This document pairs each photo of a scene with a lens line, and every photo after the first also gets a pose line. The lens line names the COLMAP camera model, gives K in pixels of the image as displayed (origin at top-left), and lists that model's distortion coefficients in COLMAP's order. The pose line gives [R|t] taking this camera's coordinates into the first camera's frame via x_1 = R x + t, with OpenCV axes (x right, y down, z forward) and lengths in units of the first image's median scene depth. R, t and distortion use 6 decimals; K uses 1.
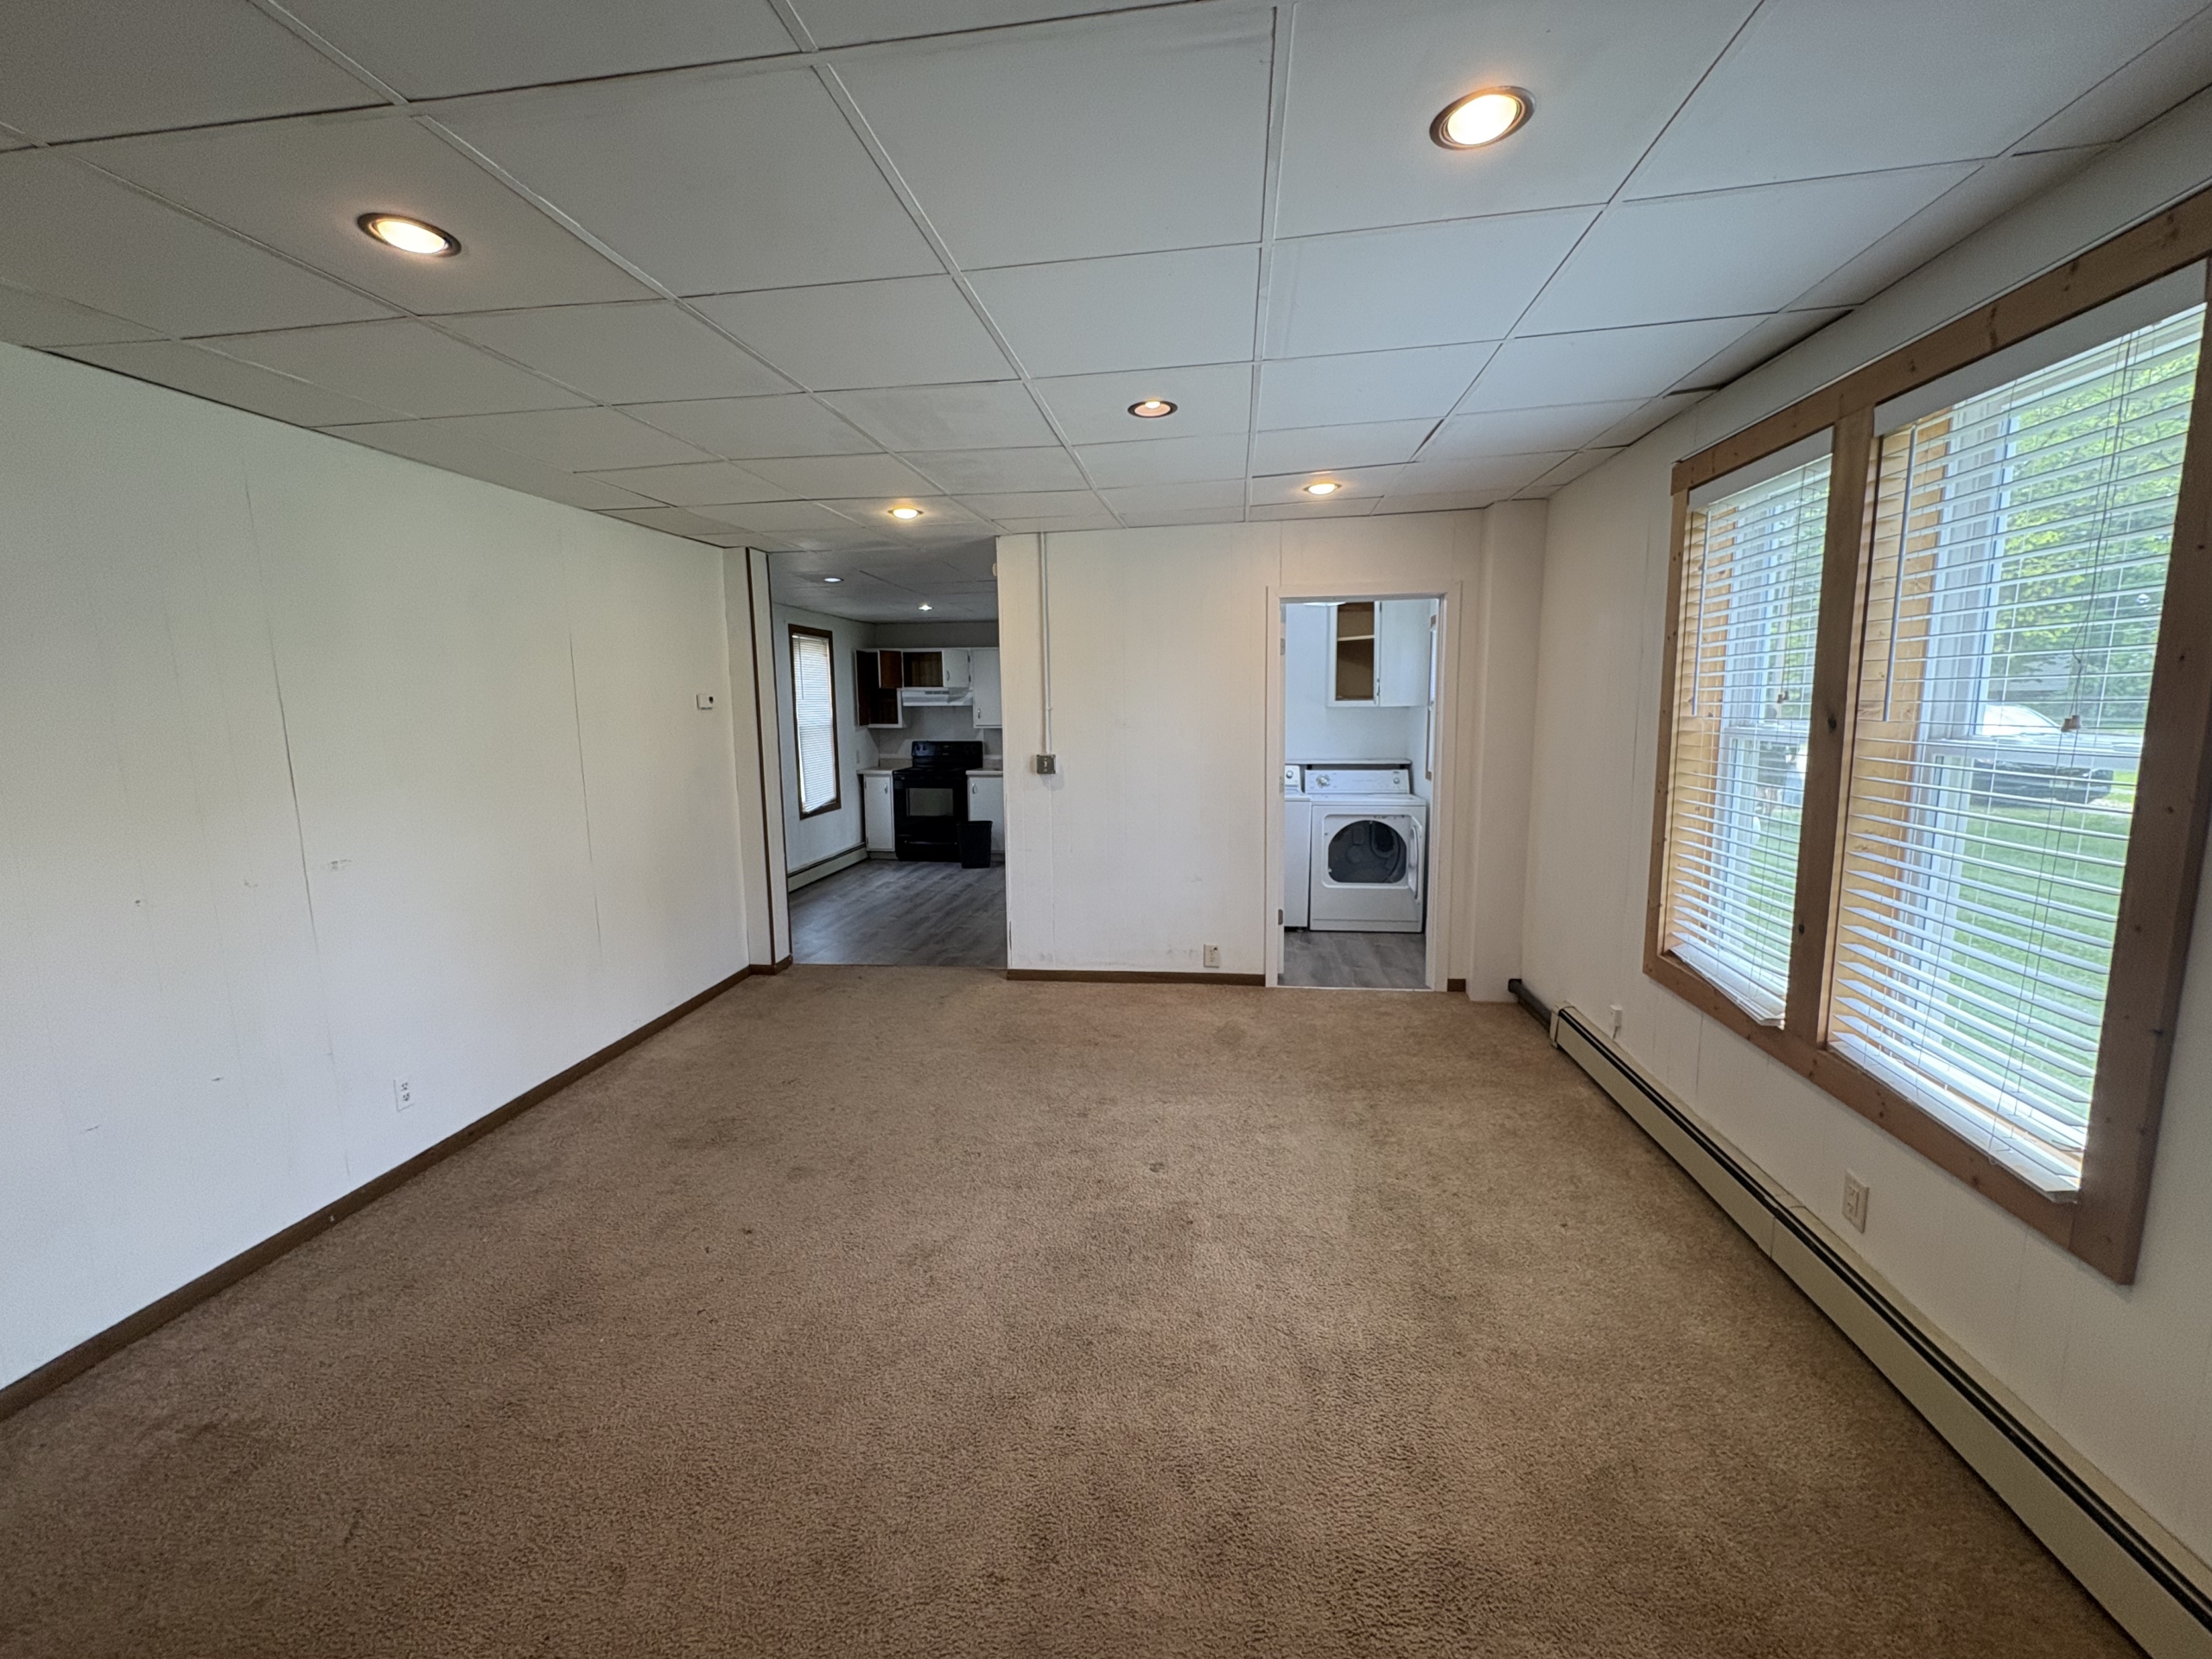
lens RADIAL K [[883.1, 0, 1111.4], [0, 883.1, 812.6], [0, 0, 1]] dist [-0.000324, -0.000082]
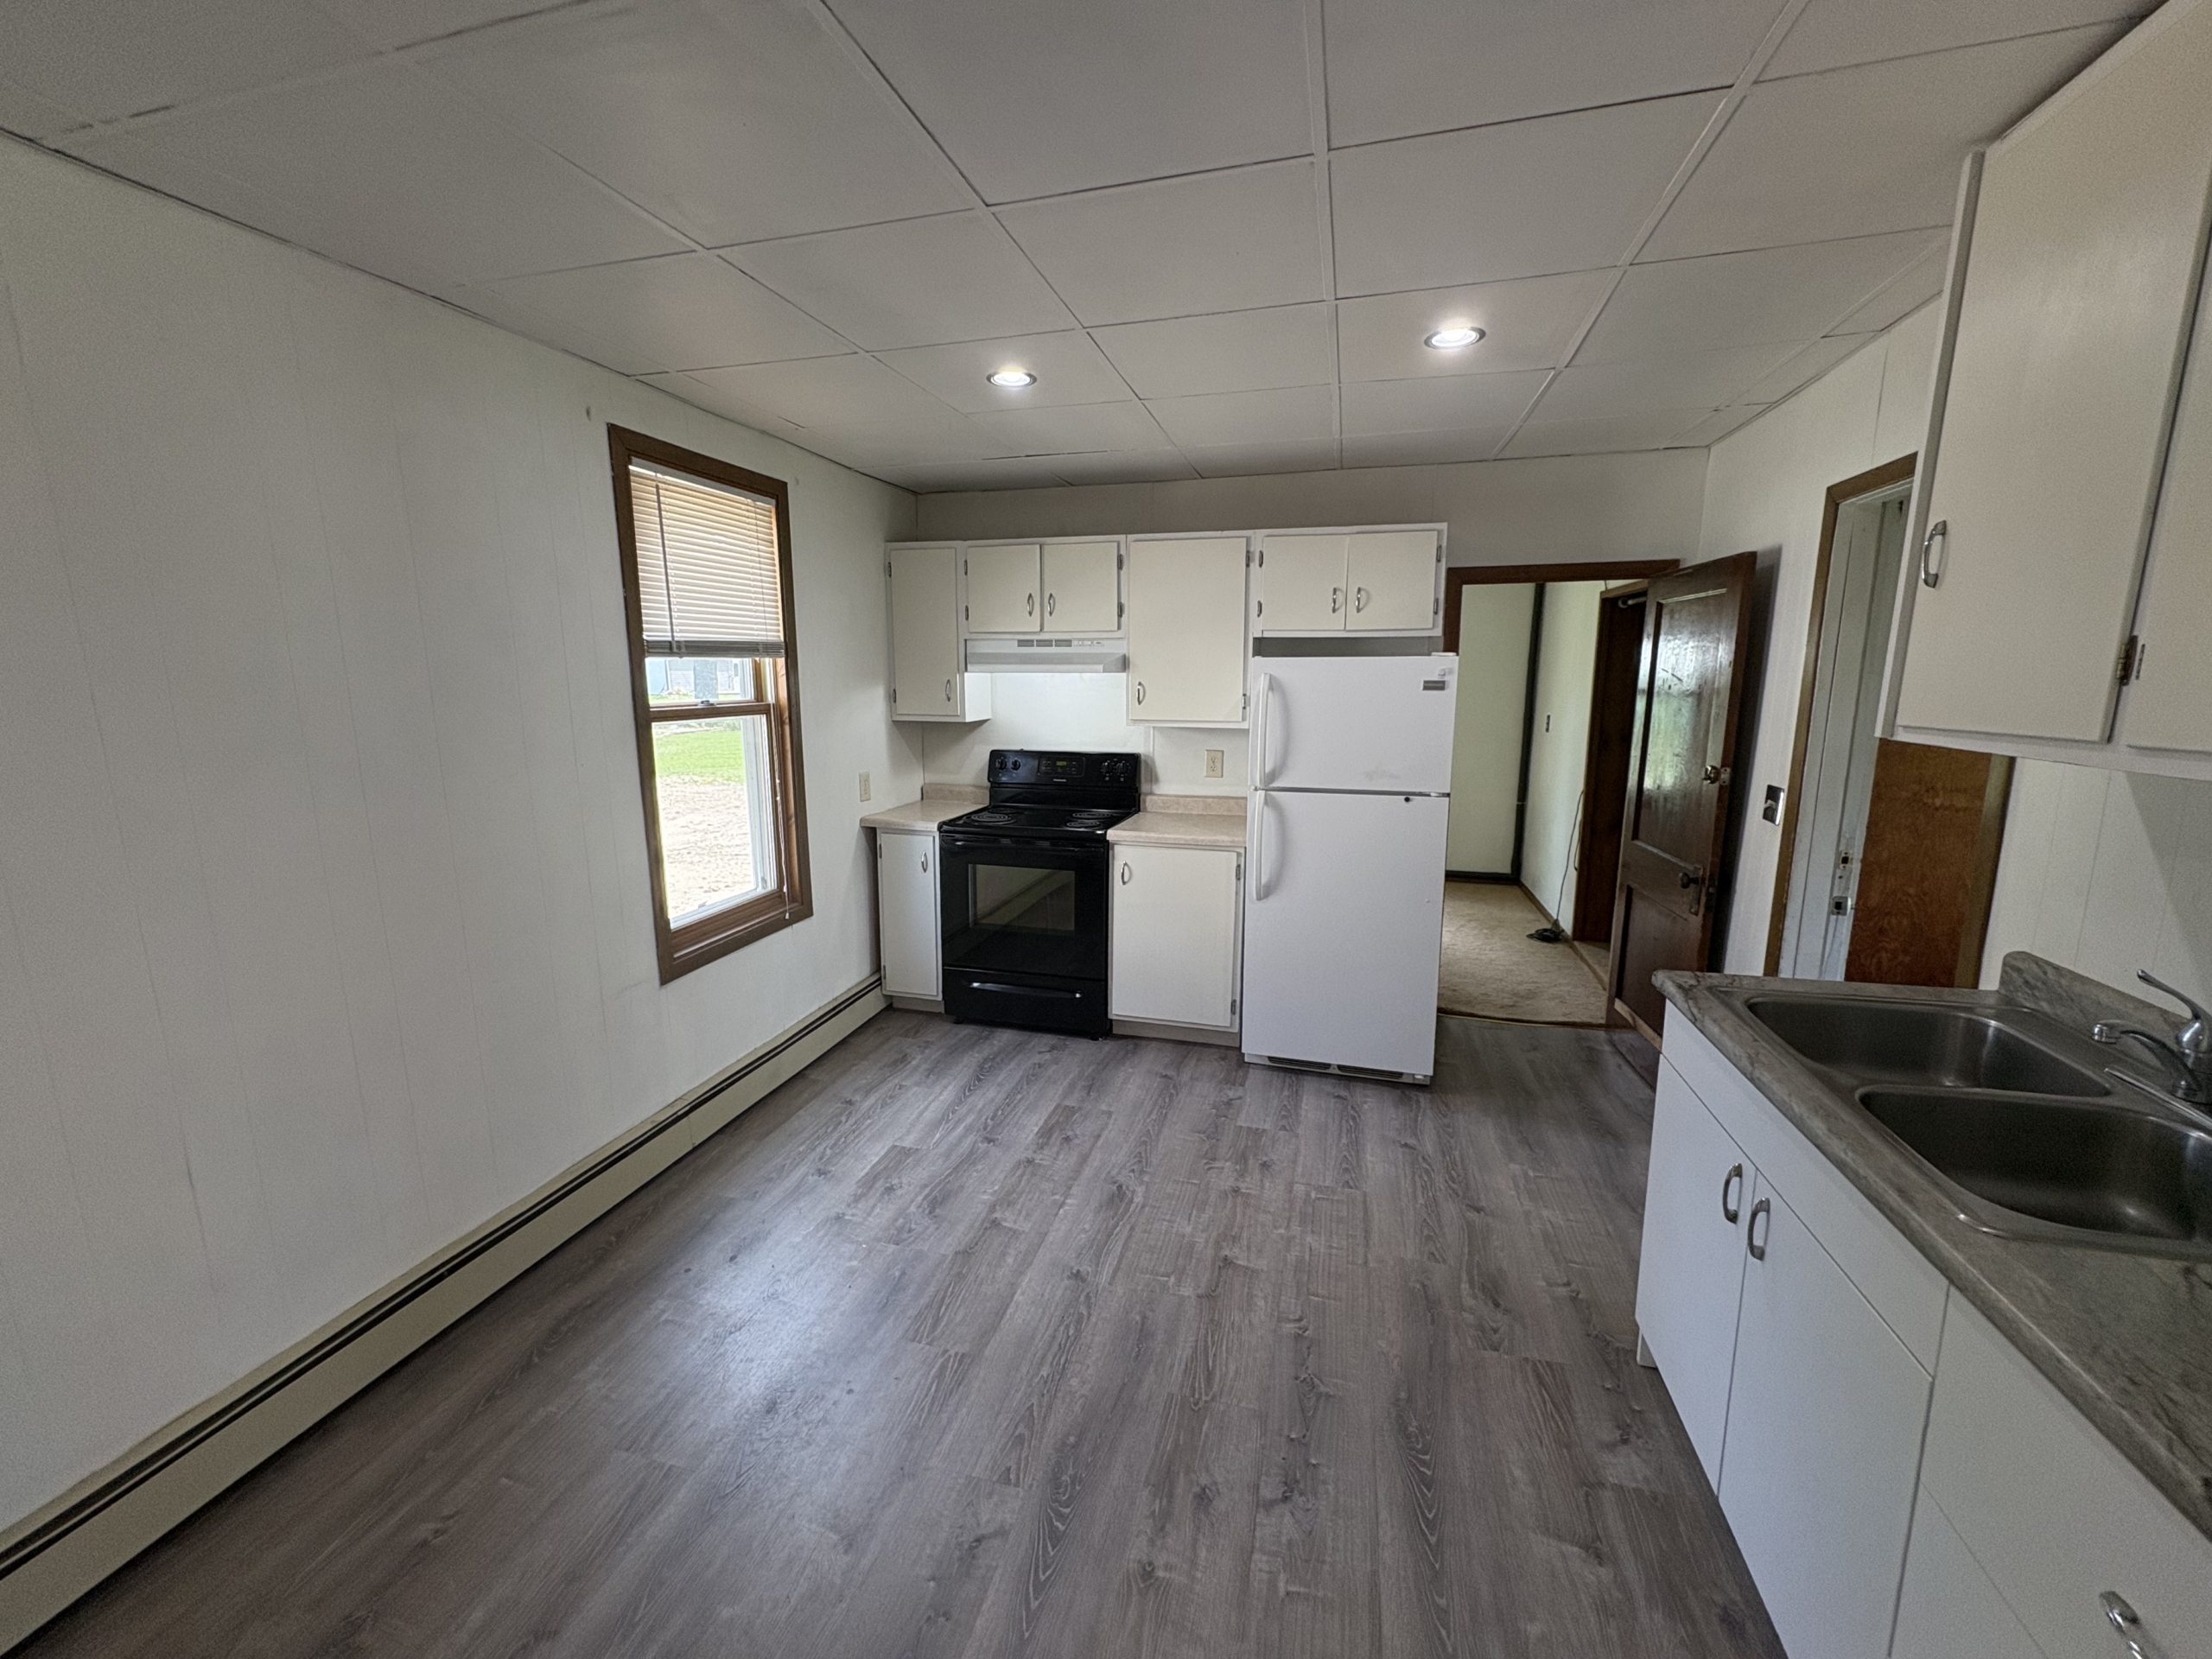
lens RADIAL K [[883.1, 0, 1104.9], [0, 883.1, 822.0], [0, 0, 1]] dist [-0.000324, -0.000082]
pose [[0.990050, 0.026600, -0.138179, -0.105942], [-0.021024, 0.998911, 0.041660, -0.066589], [0.139136, -0.038341, 0.989531, 0.576332]]
